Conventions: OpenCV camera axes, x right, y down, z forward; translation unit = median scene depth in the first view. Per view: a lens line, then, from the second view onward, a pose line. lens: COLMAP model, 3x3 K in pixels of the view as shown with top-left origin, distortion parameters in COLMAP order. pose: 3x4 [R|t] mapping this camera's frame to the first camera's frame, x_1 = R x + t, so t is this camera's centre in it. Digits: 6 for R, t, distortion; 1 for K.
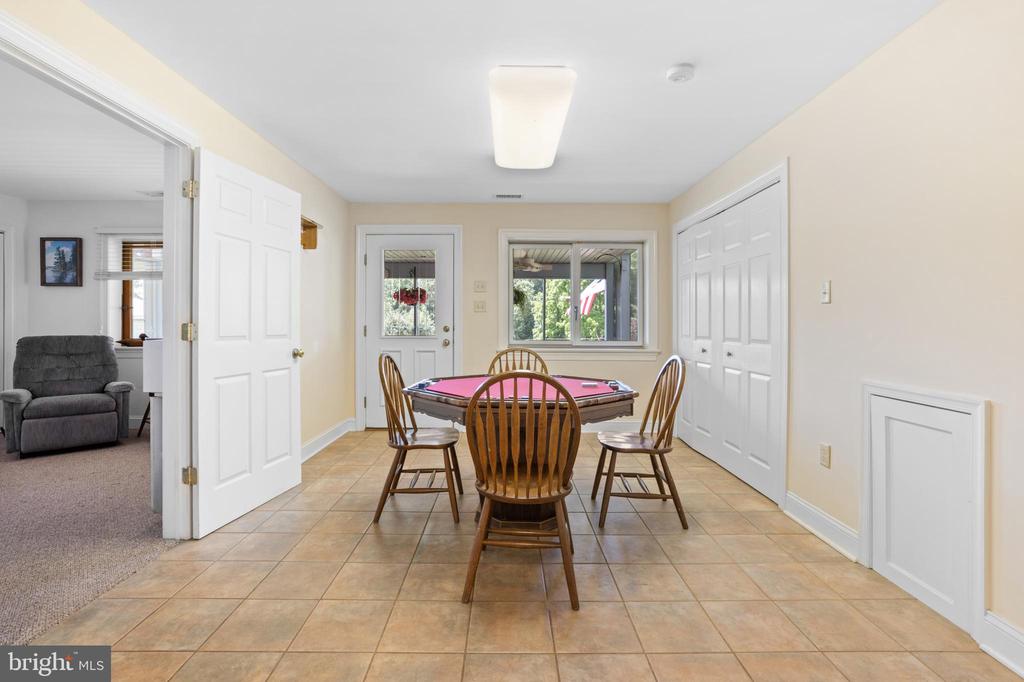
lens RADIAL K [[468.4, 0, 509.5], [0, 468.4, 340.2], [0, 0, 1]] dist [-0.053056, 0.026363]
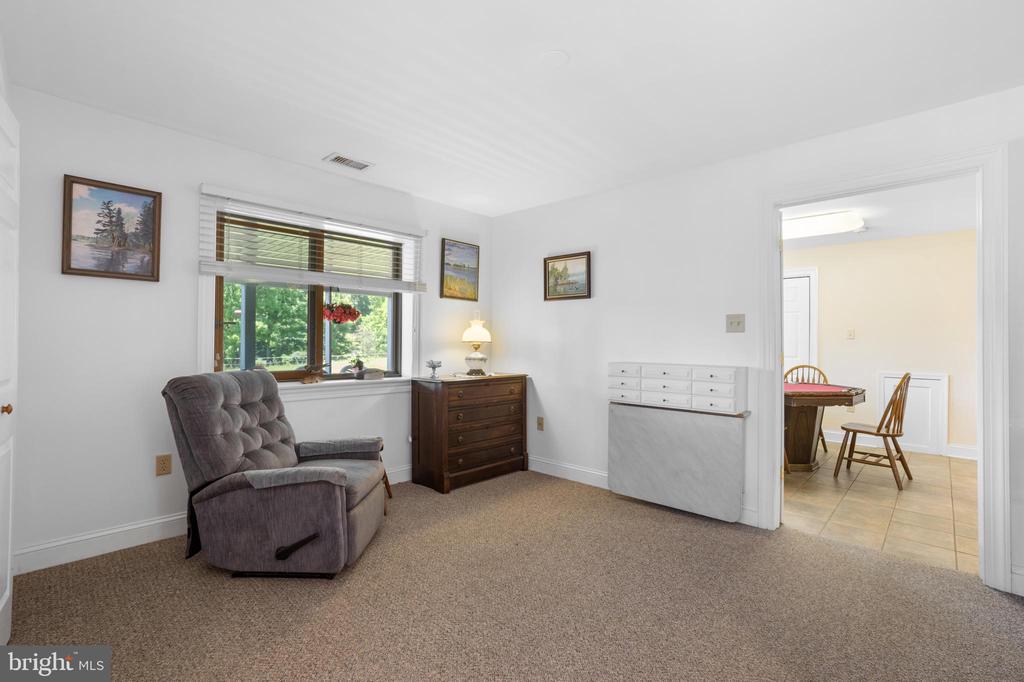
lens RADIAL K [[453.3, 0, 524.8], [0, 453.3, 331.4], [0, 0, 1]] dist [0.000939, 0.000168]
pose [[0.676748, 0.009665, 0.736151, -1.046344], [0.000919, 0.999902, -0.013973, -0.051167], [-0.736214, 0.010133, 0.676673, 0.314360]]
